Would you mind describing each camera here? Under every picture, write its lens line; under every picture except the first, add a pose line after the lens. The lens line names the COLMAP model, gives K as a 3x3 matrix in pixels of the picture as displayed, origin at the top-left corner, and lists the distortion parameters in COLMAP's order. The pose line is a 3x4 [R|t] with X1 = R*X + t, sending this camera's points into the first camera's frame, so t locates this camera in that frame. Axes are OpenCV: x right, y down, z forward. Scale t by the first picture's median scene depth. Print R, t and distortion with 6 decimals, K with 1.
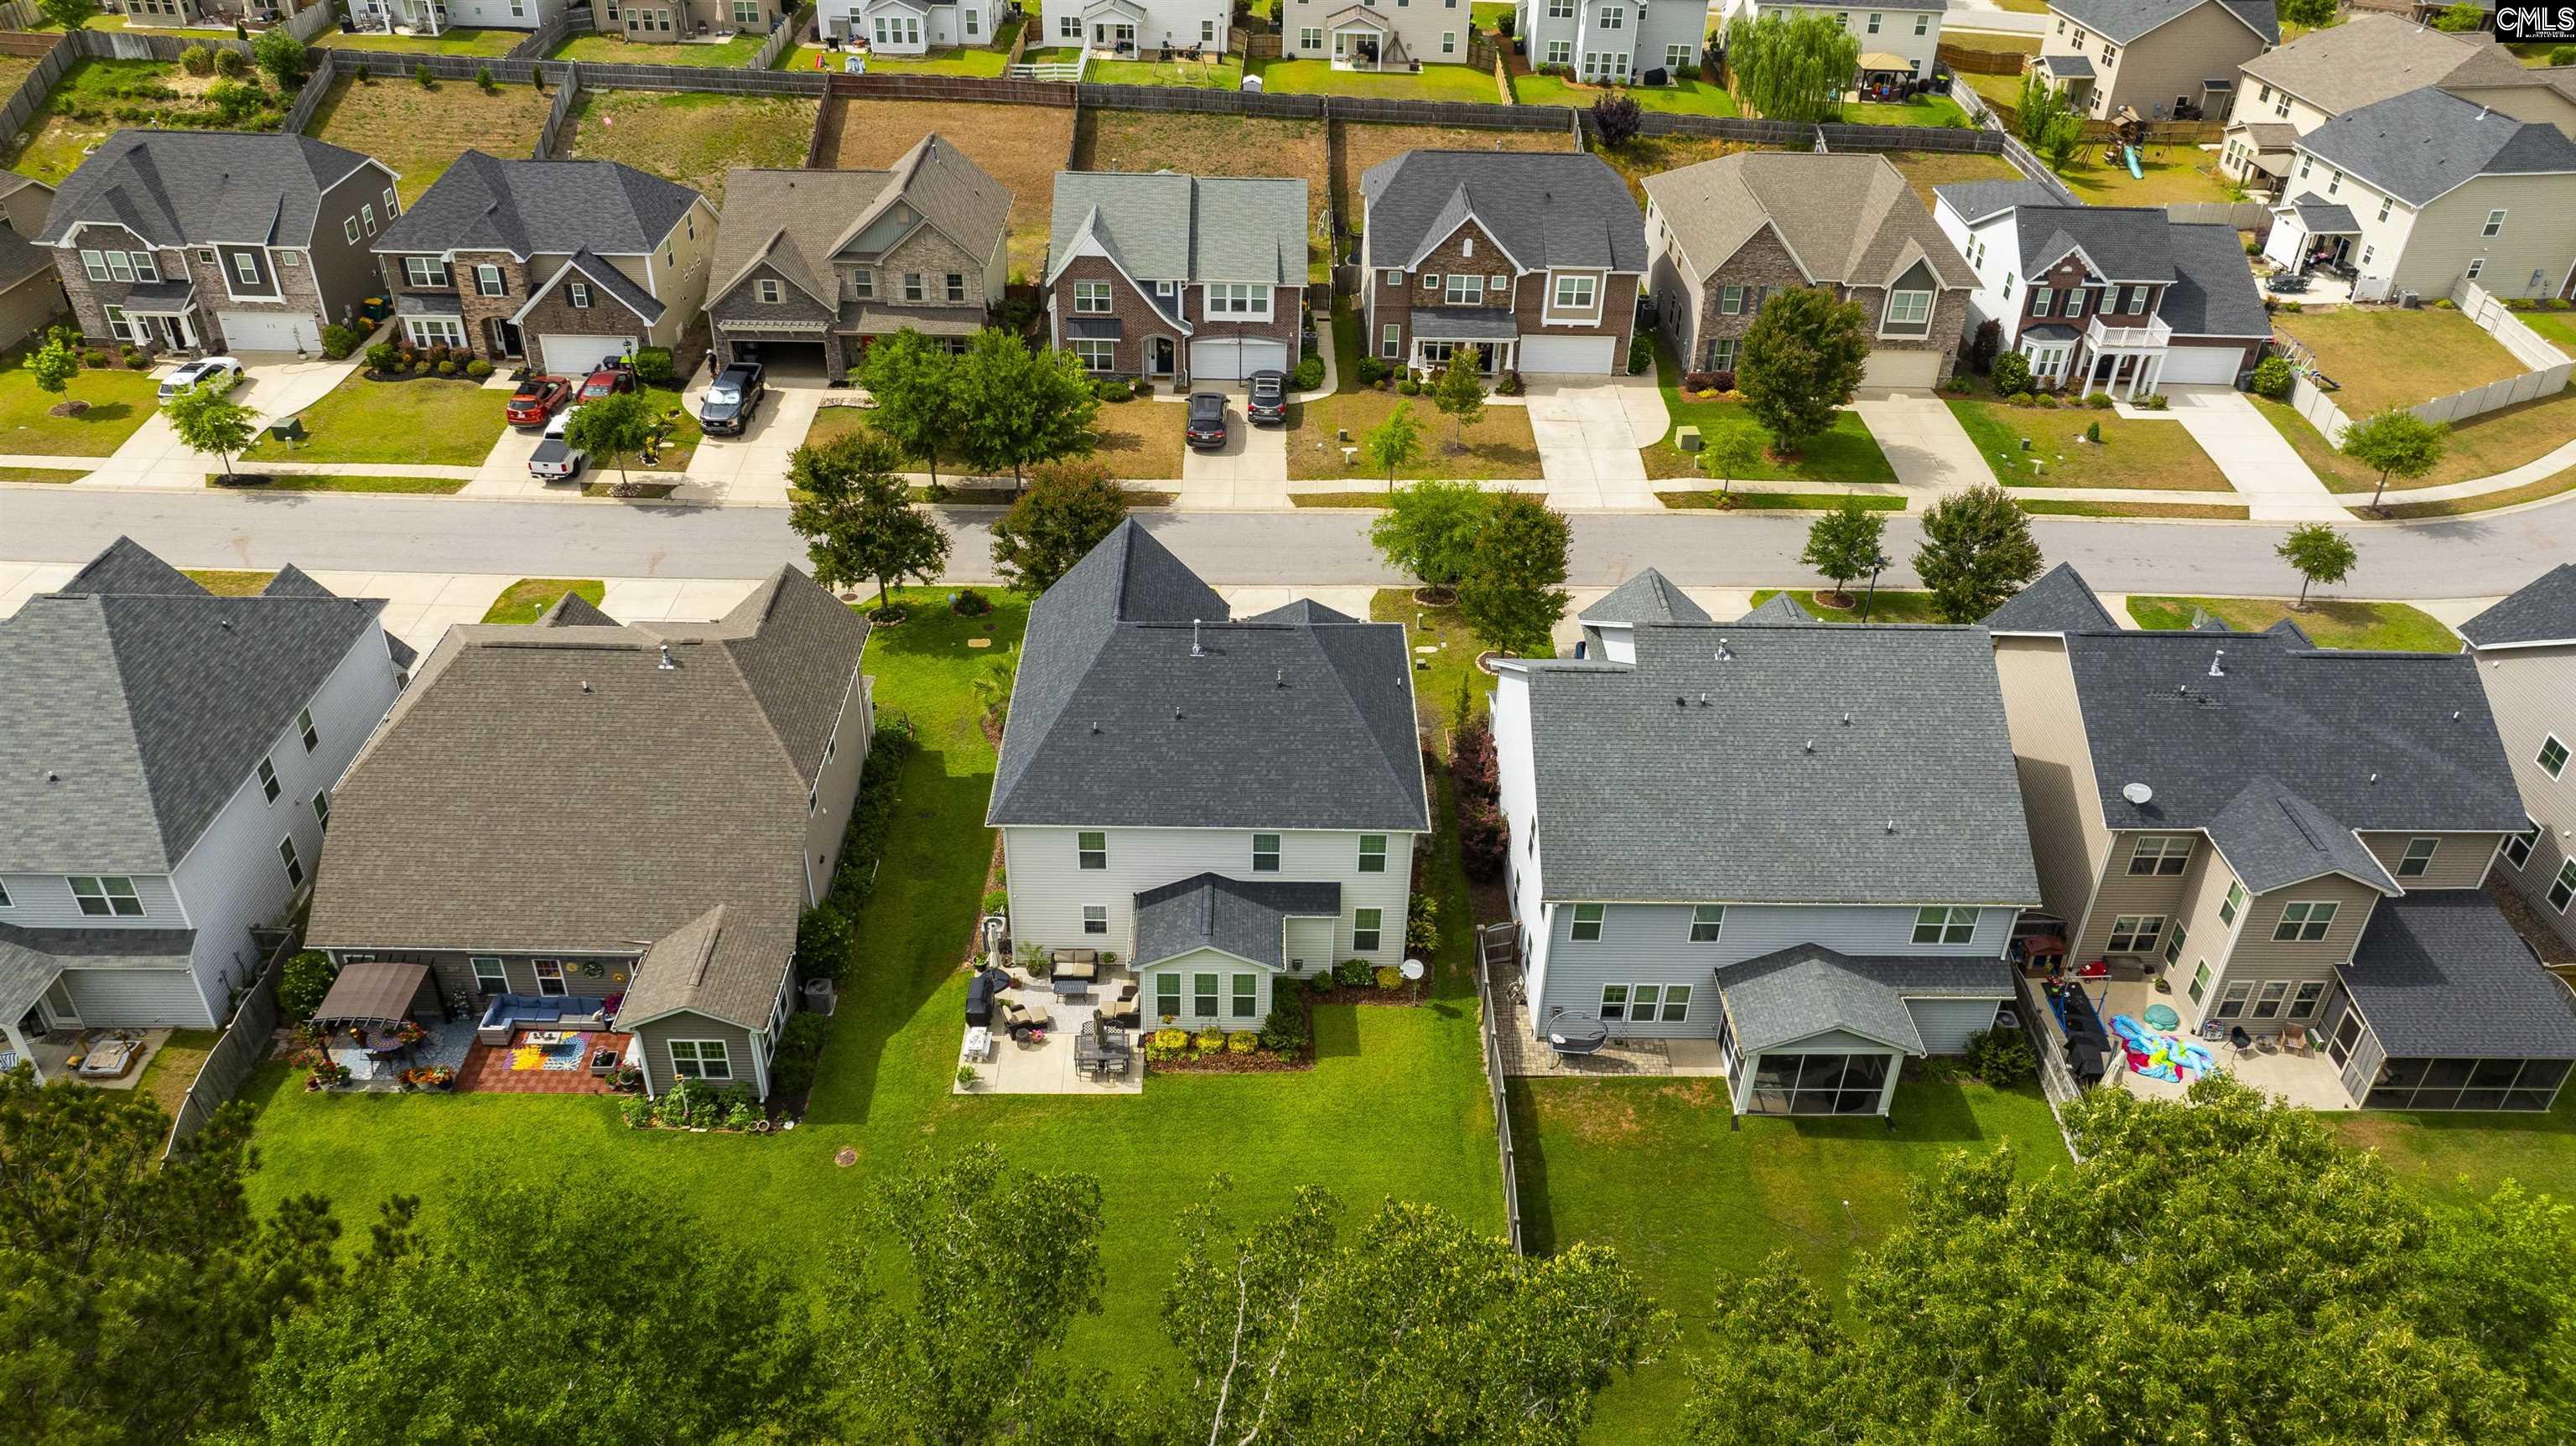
lens RADIAL K [[1817.3, 0, 1288.0], [0, 1817.3, 723.0], [0, 0, 1]] dist [-0.013939, -0.000565]
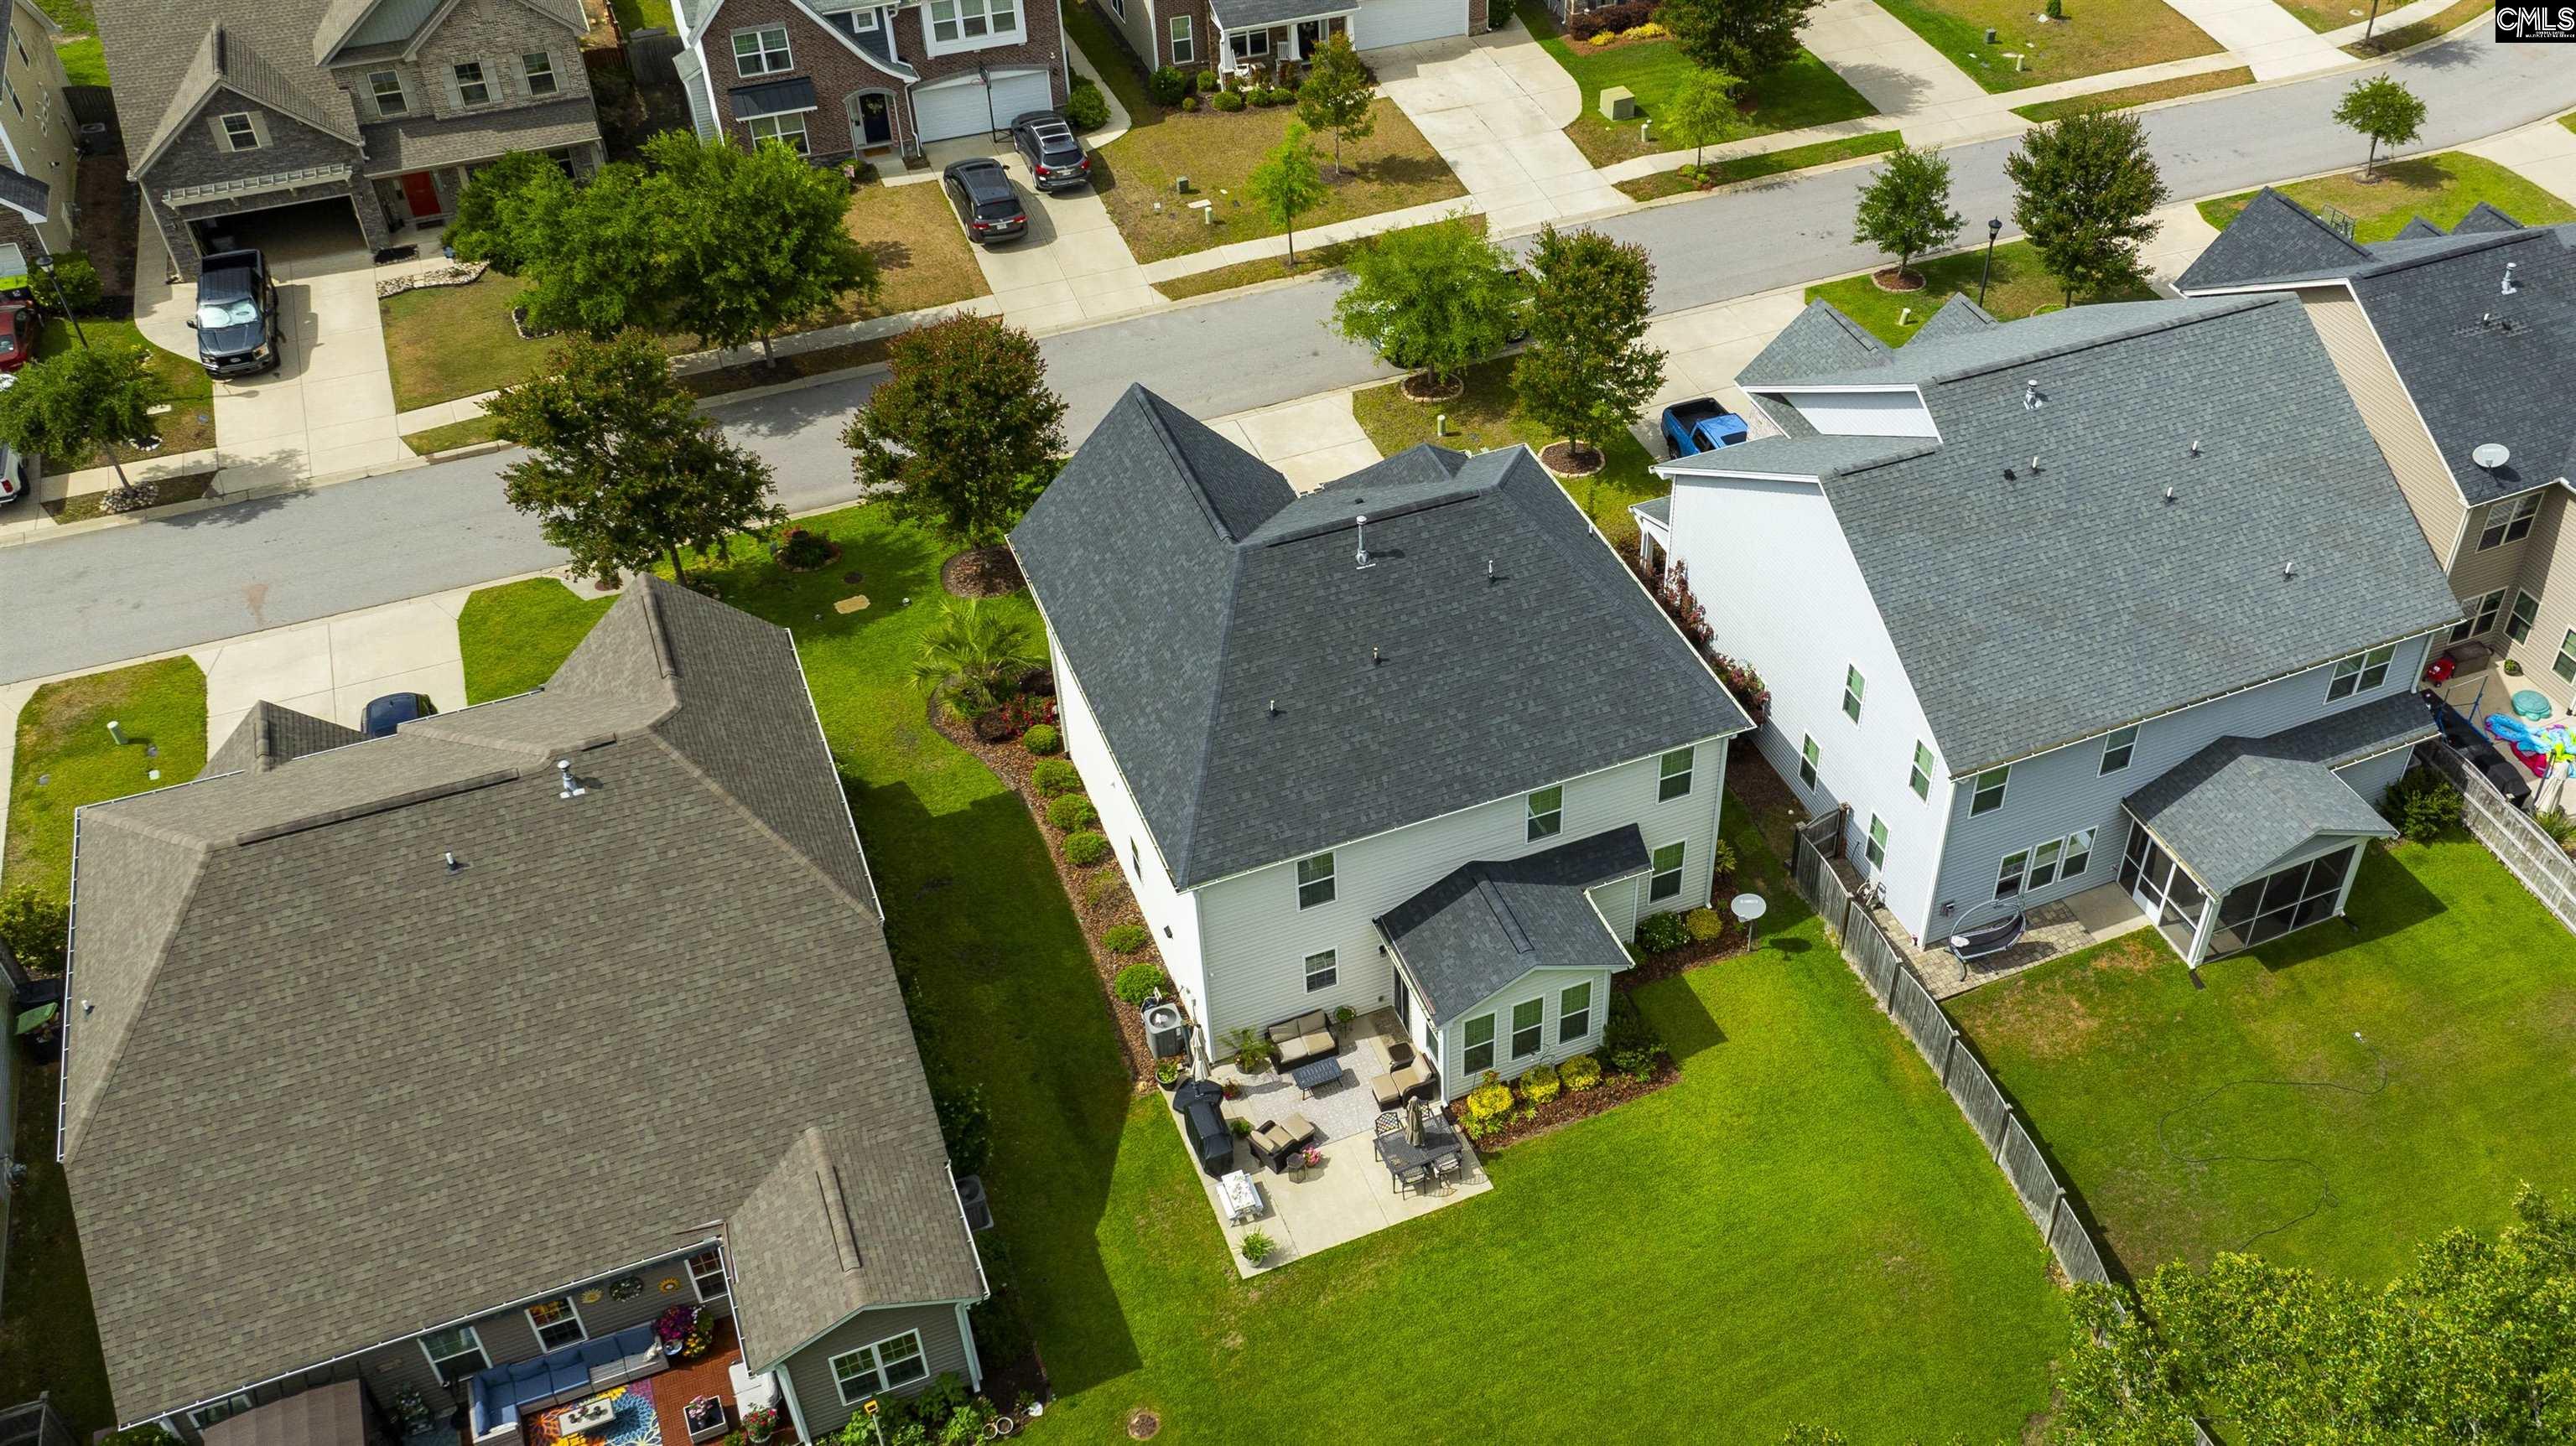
lens RADIAL K [[2225.0, 0, 1539.5], [0, 2225.0, 730.5], [0, 0, 1]] dist [-0.014297, -0.001888]
pose [[0.913118, -0.266214, 0.308781, -0.174893], [0.224531, 0.960542, 0.164151, -0.066186], [-0.340296, -0.080559, 0.936861, 0.115673]]
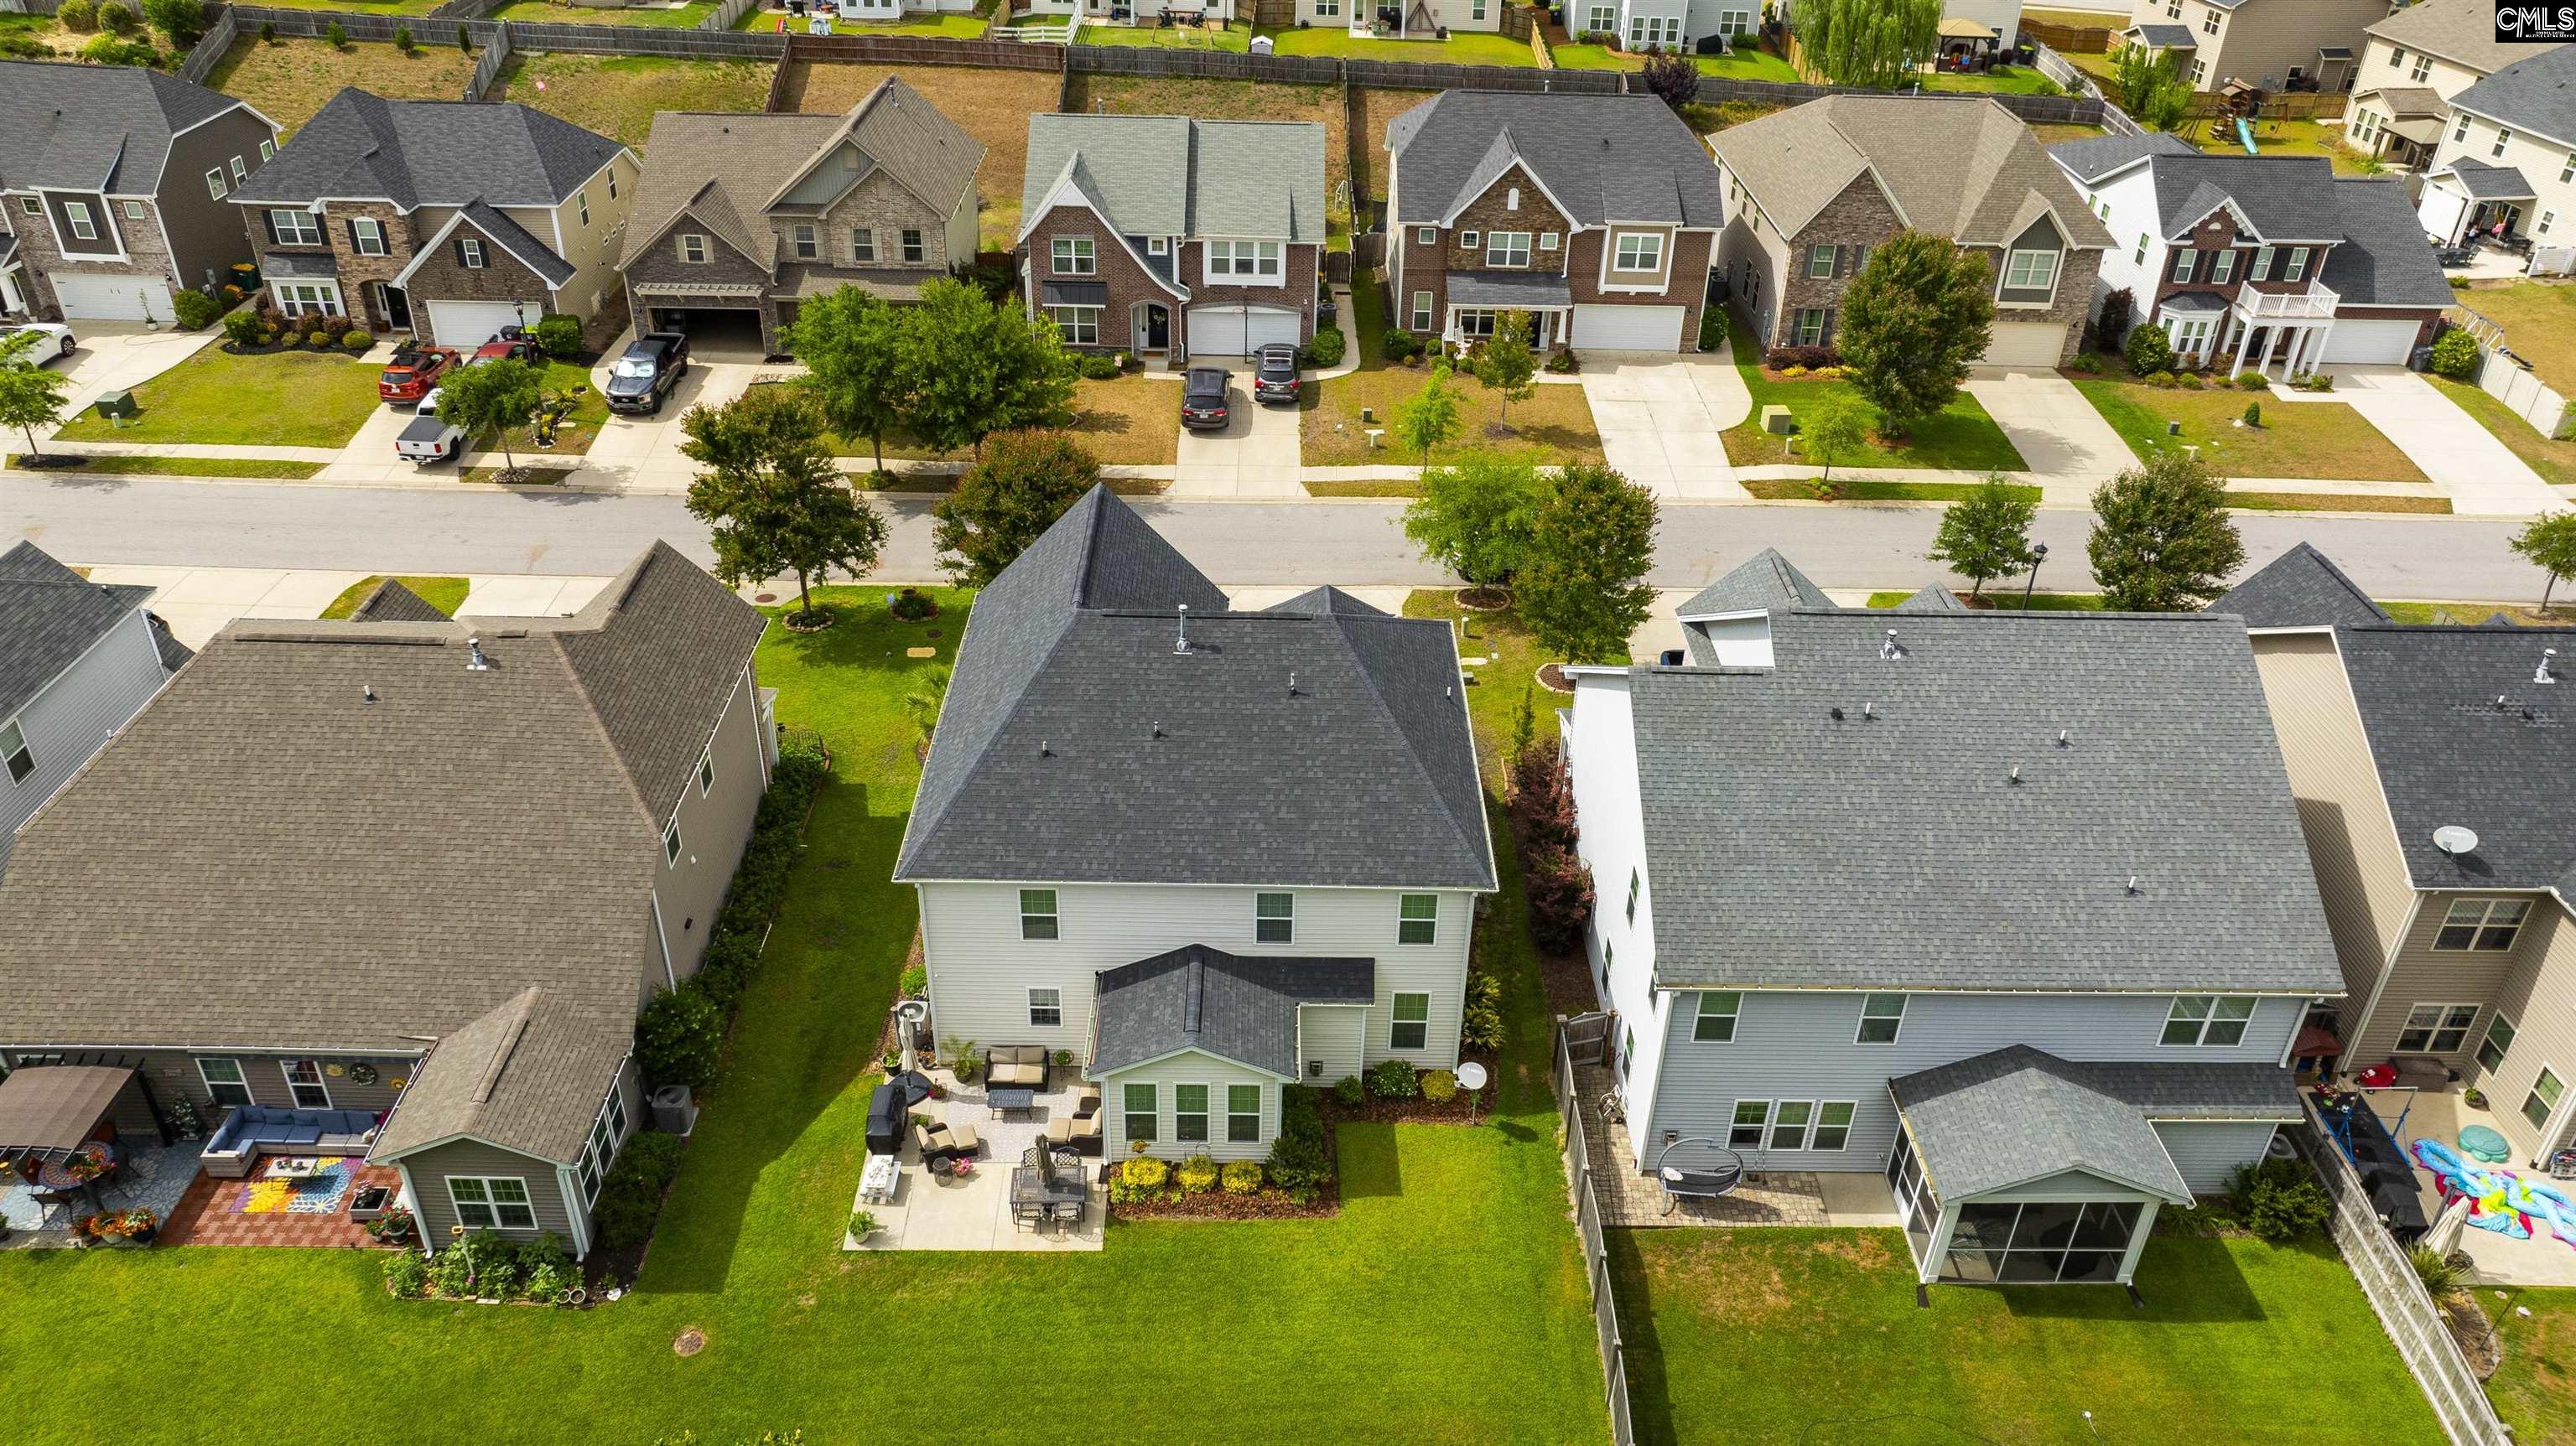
lens RADIAL K [[1821.1, 0, 1288.0], [0, 1821.1, 723.0], [0, 0, 1]] dist [-0.029970, 0.037441]
pose [[0.999982, 0.001906, -0.005615, -0.001532], [-0.002056, 0.999639, -0.026799, 0.007539], [0.005562, 0.026810, 0.999625, 0.163477]]
